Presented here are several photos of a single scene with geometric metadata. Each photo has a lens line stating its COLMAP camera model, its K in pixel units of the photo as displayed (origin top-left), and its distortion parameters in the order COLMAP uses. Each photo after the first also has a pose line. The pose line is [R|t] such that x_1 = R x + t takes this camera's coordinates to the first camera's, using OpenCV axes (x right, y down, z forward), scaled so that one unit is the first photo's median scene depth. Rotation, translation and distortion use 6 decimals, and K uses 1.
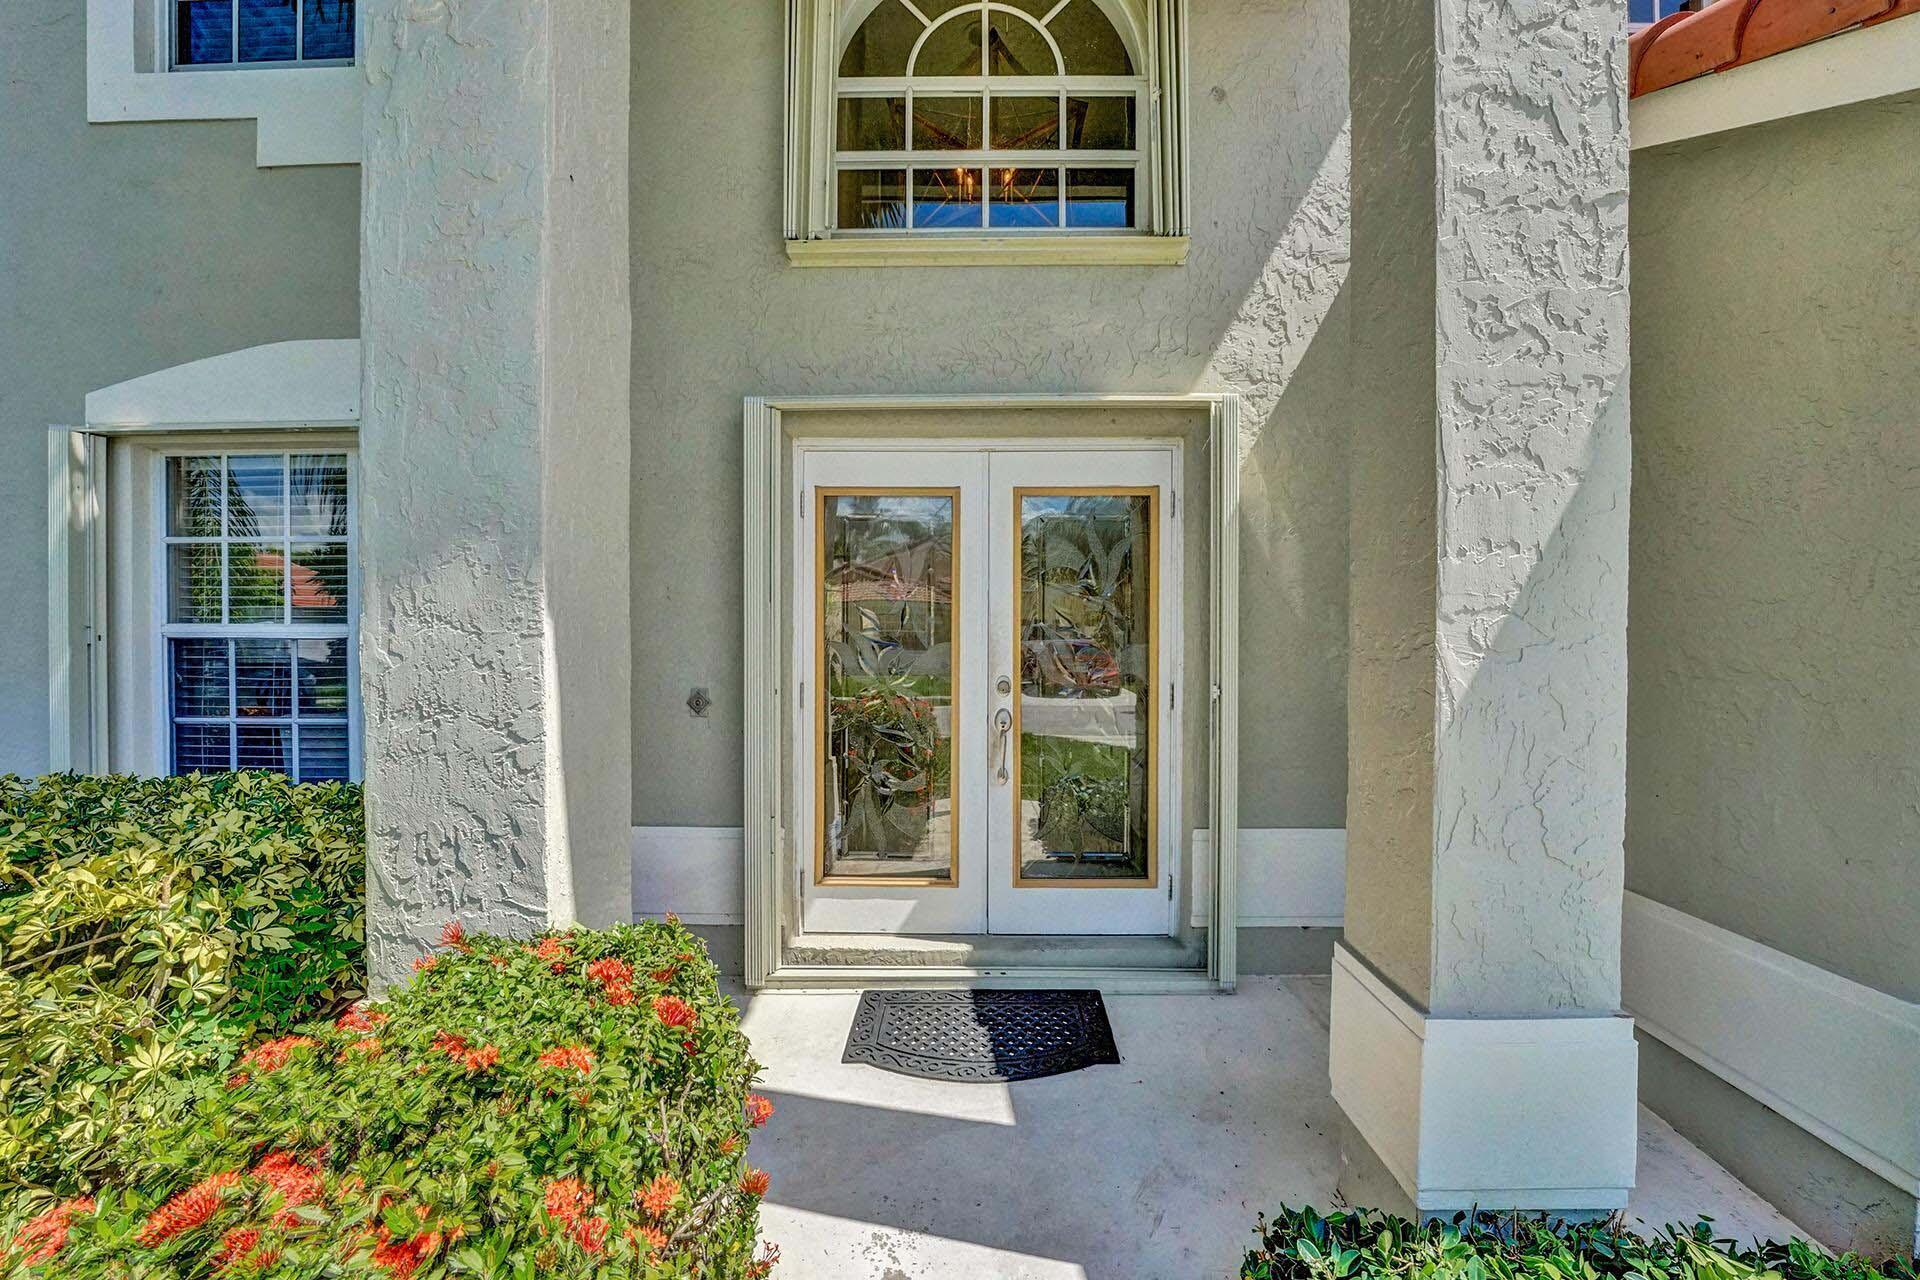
lens RADIAL K [[806.1, 0, 965.1], [0, 806.1, 630.2], [0, 0, 1]] dist [-0.013097, 0.002552]
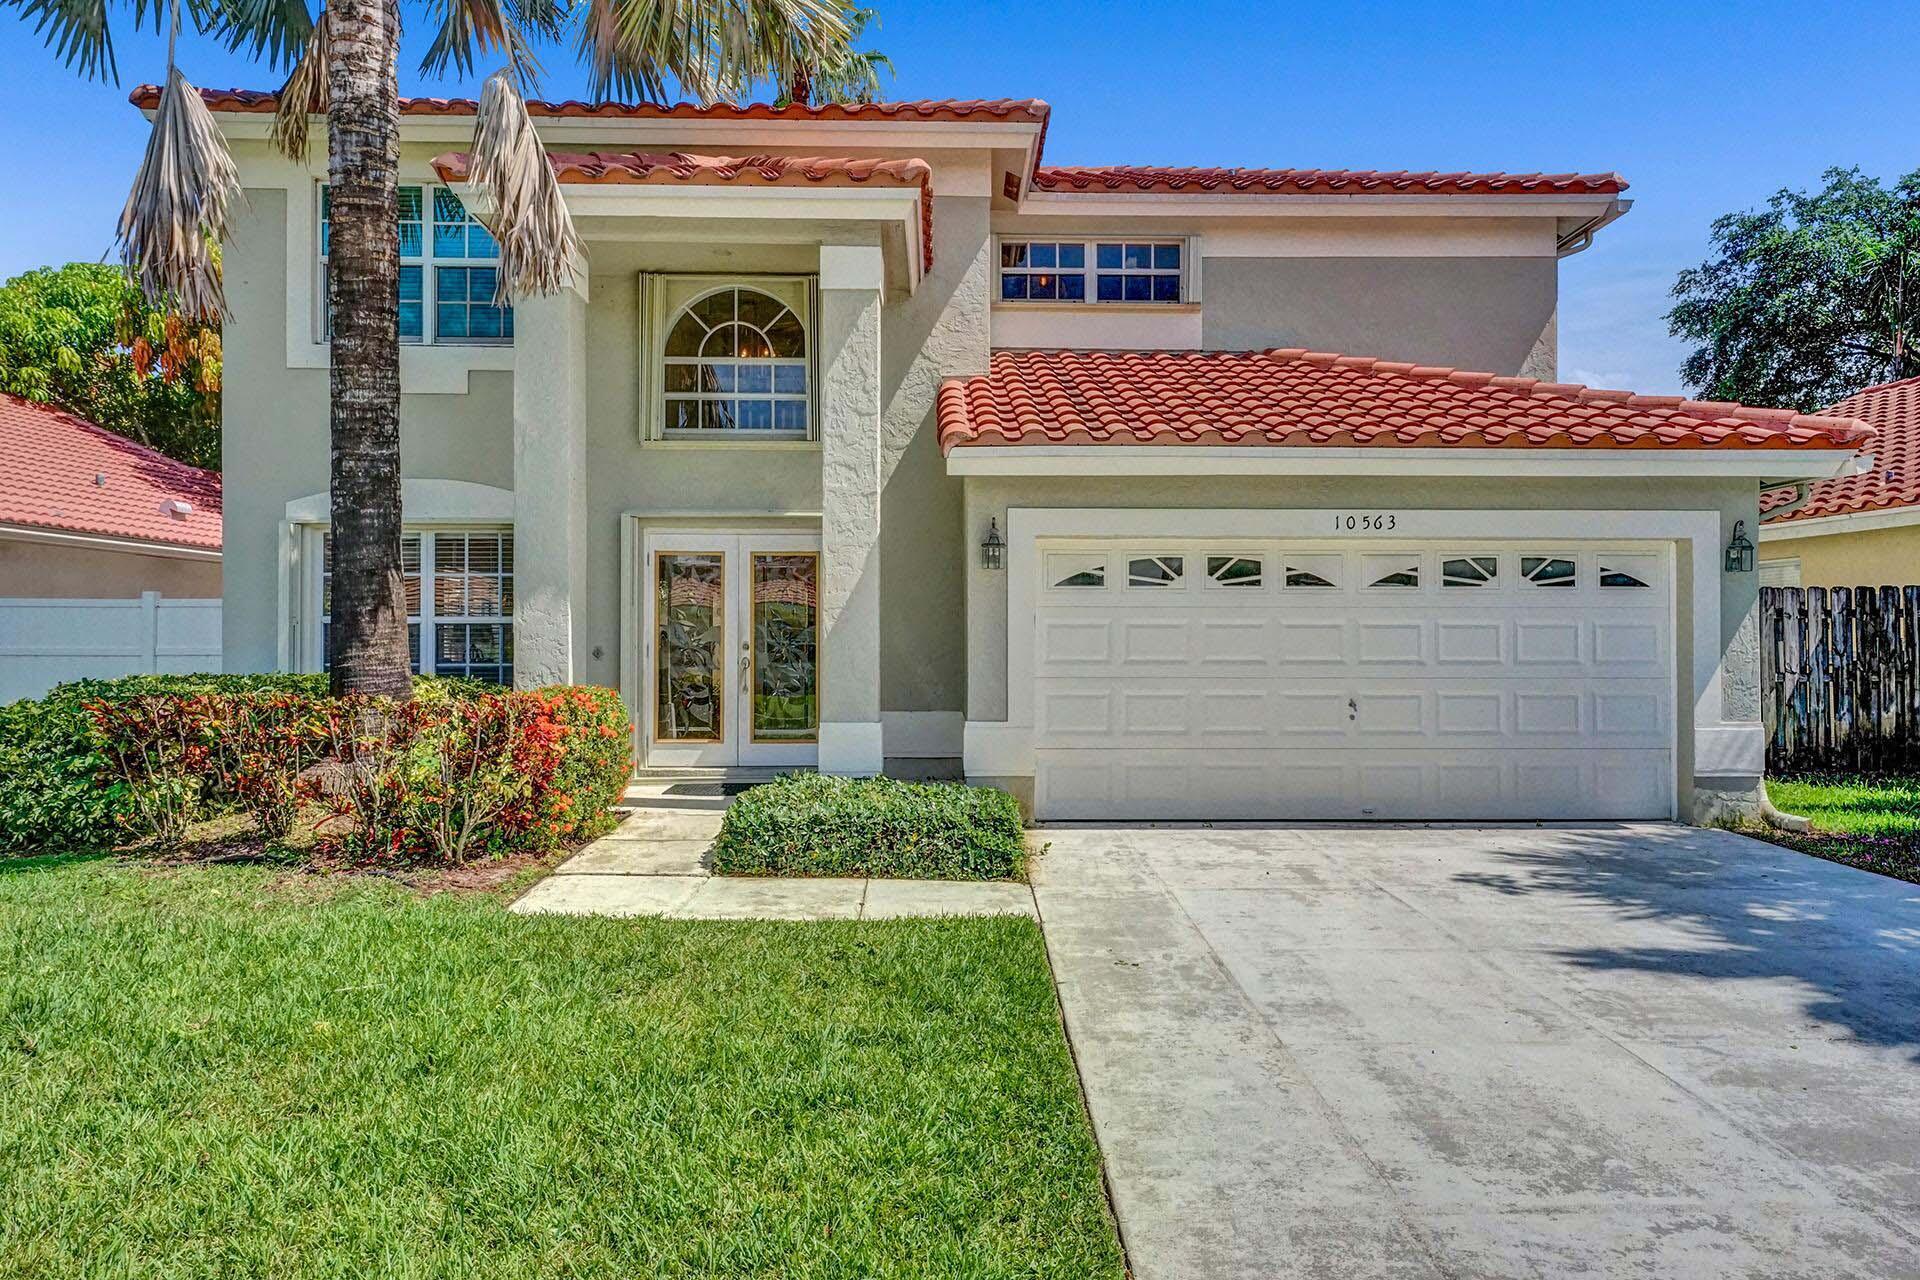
lens RADIAL K [[1205.3, 0, 978.2], [0, 1205.3, 647.0], [0, 0, 1]] dist [0.029568, 0.002425]
pose [[0.998624, 0.000372, 0.052443, 0.496923], [0.000071, 0.999964, -0.008445, 0.098882], [-0.052444, 0.008437, 0.998588, -2.209543]]
